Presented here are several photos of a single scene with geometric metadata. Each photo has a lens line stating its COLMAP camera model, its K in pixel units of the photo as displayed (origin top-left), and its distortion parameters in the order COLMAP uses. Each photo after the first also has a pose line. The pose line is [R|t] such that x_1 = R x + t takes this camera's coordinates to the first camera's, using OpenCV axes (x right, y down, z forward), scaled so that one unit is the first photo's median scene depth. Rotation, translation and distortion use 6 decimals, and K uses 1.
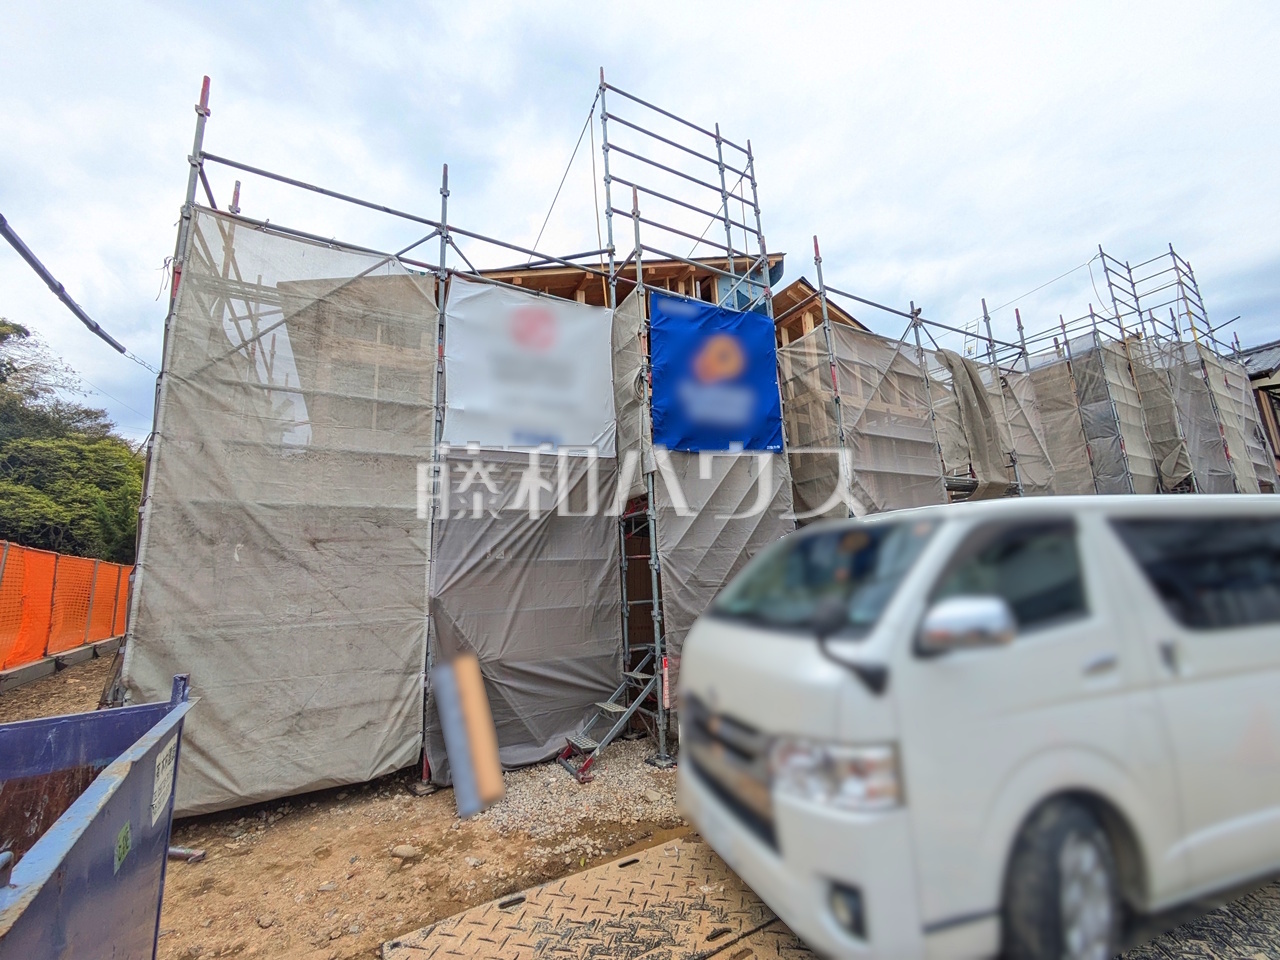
lens RADIAL K [[506.0, 0, 639.0], [0, 506.0, 484.5], [0, 0, 1]] dist [-0.003128, 0.001929]
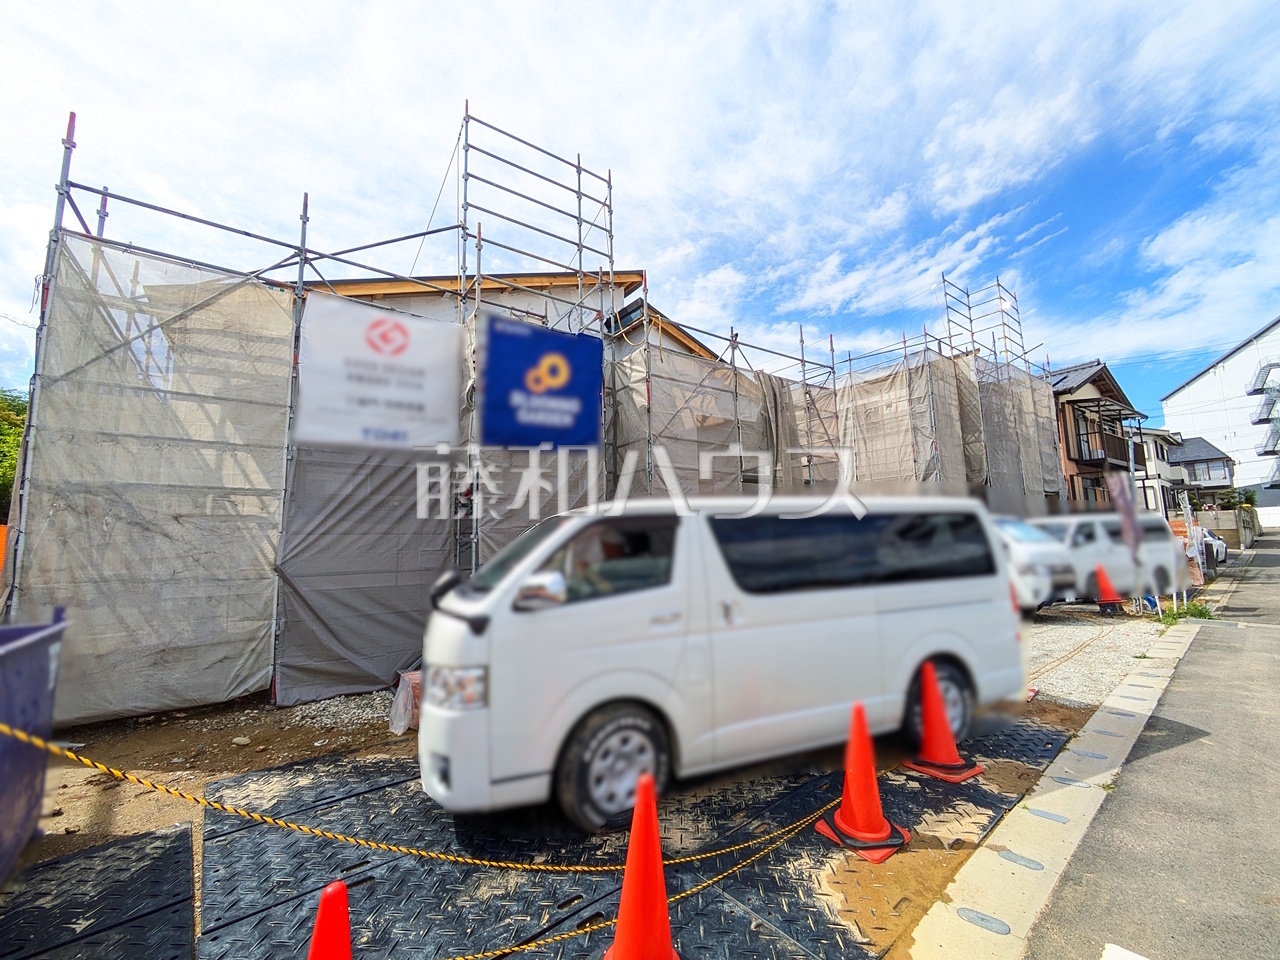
lens RADIAL K [[506.0, 0, 636.8], [0, 506.0, 479.9], [0, 0, 1]] dist [-0.003128, 0.001929]
pose [[0.991734, 0.041352, 0.121464, 0.279472], [-0.049109, 0.996893, 0.061579, -0.091318], [-0.118540, -0.067035, 0.990684, -0.310102]]
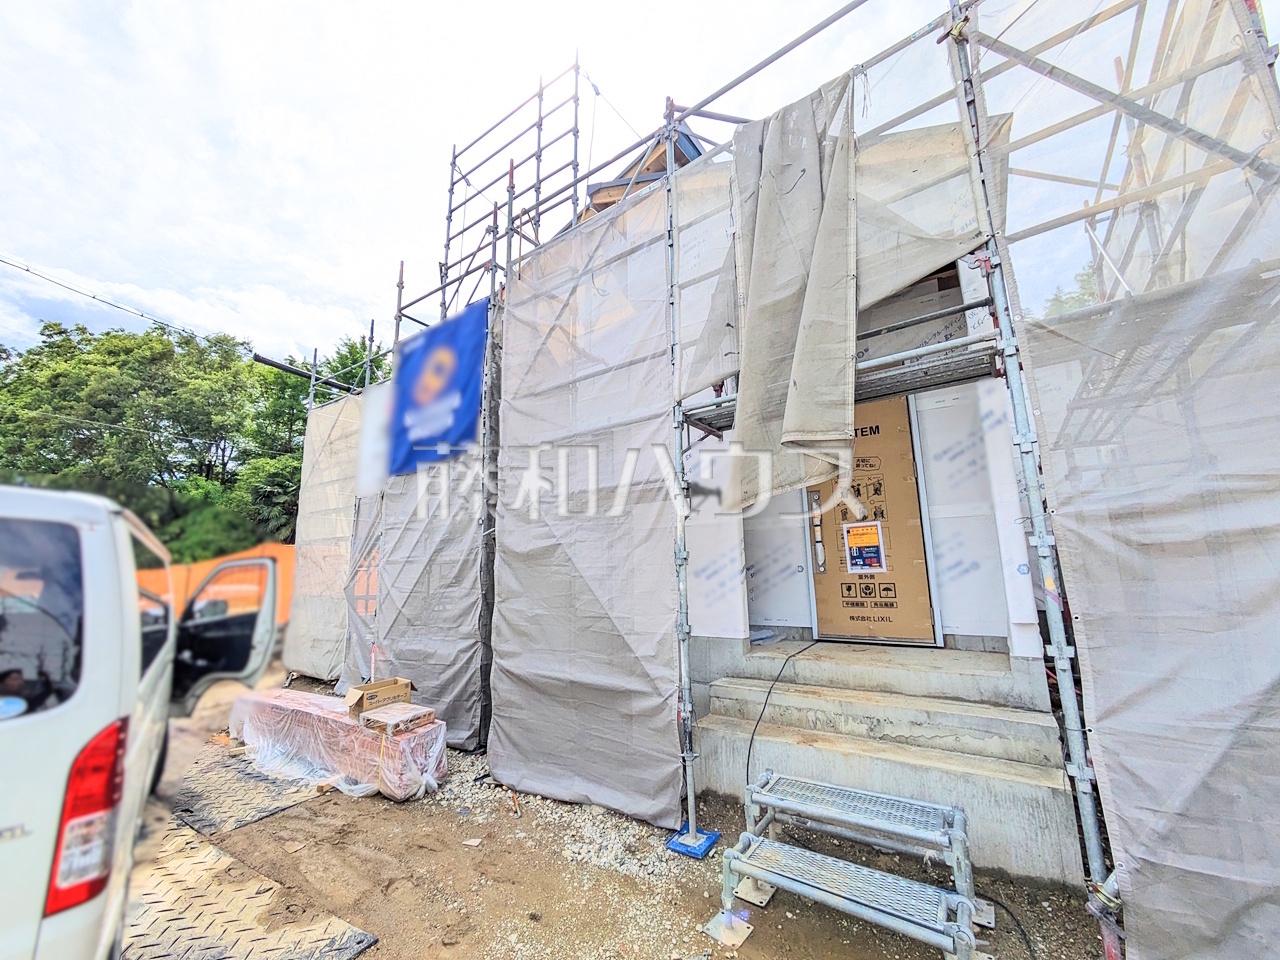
lens RADIAL K [[506.0, 0, 634.9], [0, 506.0, 485.3], [0, 0, 1]] dist [-0.003128, 0.001929]
pose [[0.434712, -0.116925, -0.892947, 1.490574], [0.168021, 0.984656, -0.047136, 0.114520], [0.884757, -0.129544, 0.447687, 1.034015]]
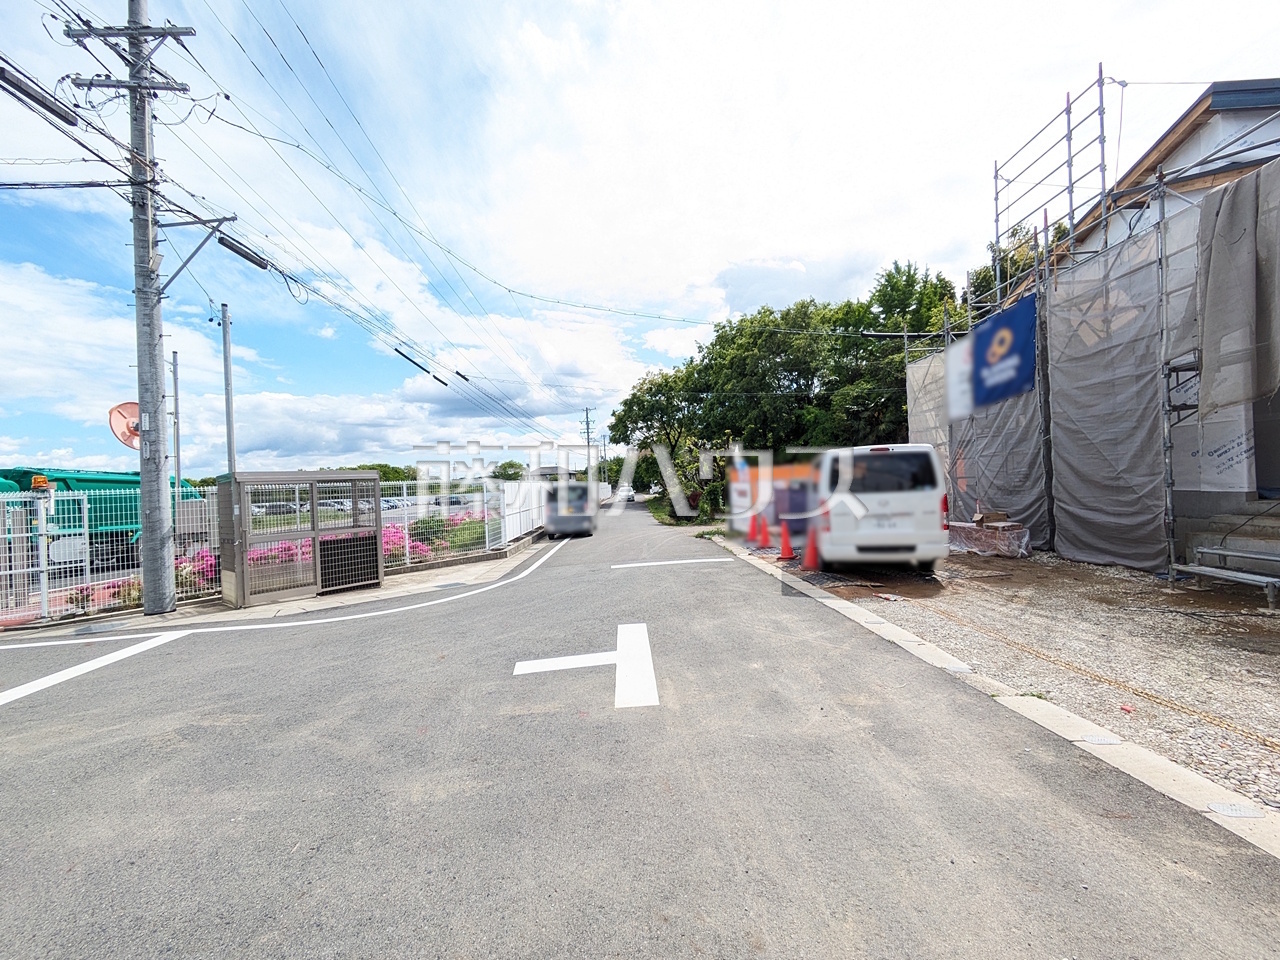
lens RADIAL K [[506.0, 0, 642.7], [0, 506.0, 479.9], [0, 0, 1]] dist [-0.003128, 0.001929]
pose [[-0.492496, 0.059275, -0.868294, 2.778089], [0.223466, 0.972842, -0.060337, 0.043744], [0.841136, -0.223750, -0.492367, 0.849536]]
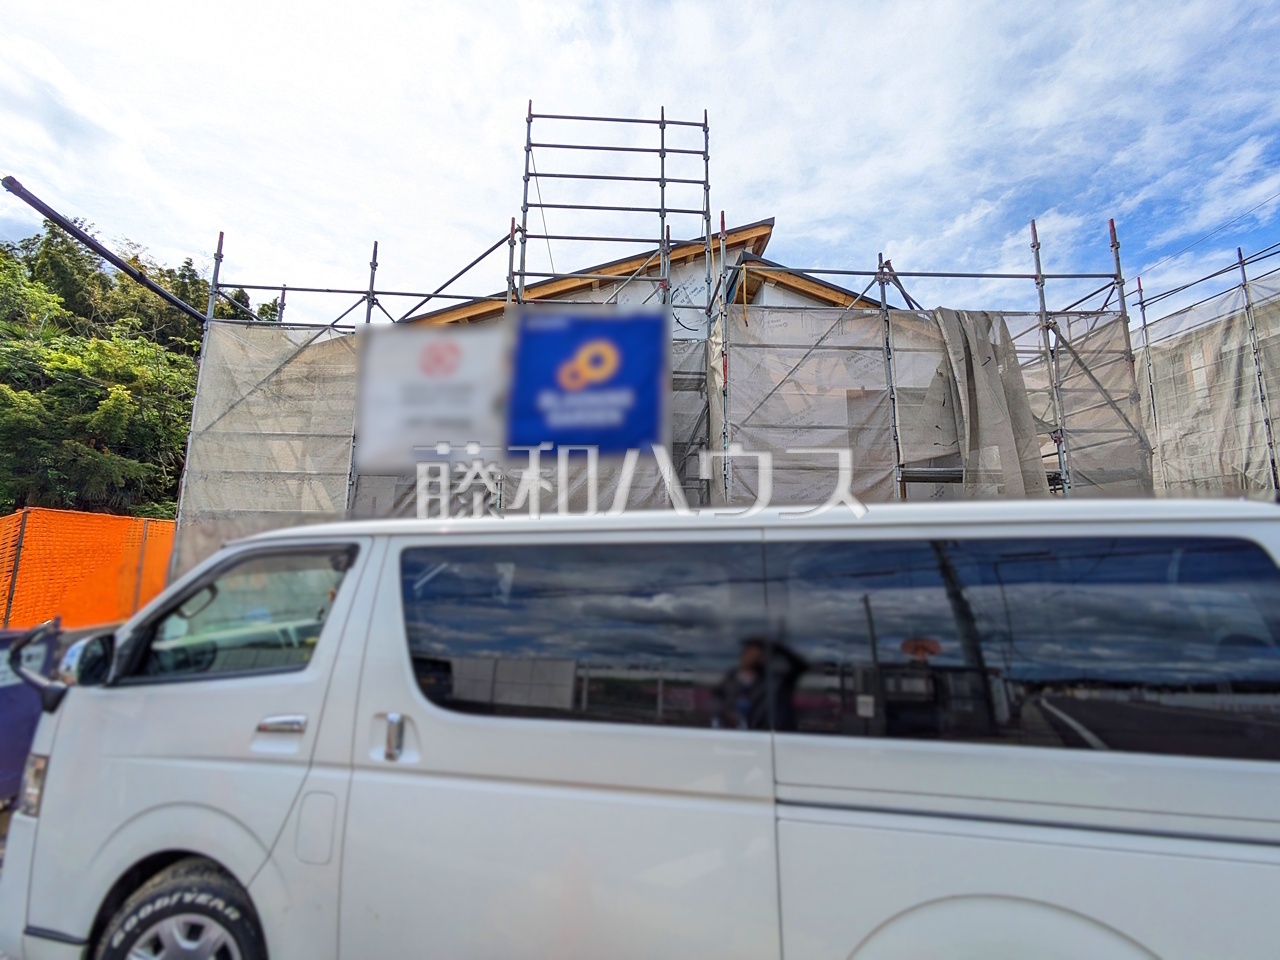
lens RADIAL K [[506.0, 0, 642.1], [0, 506.0, 476.5], [0, 0, 1]] dist [-0.003128, 0.001929]
pose [[0.901072, -0.016499, -0.433355, 0.835553], [0.034856, 0.998798, 0.034449, -0.065554], [0.432266, -0.046146, 0.900565, 0.124369]]
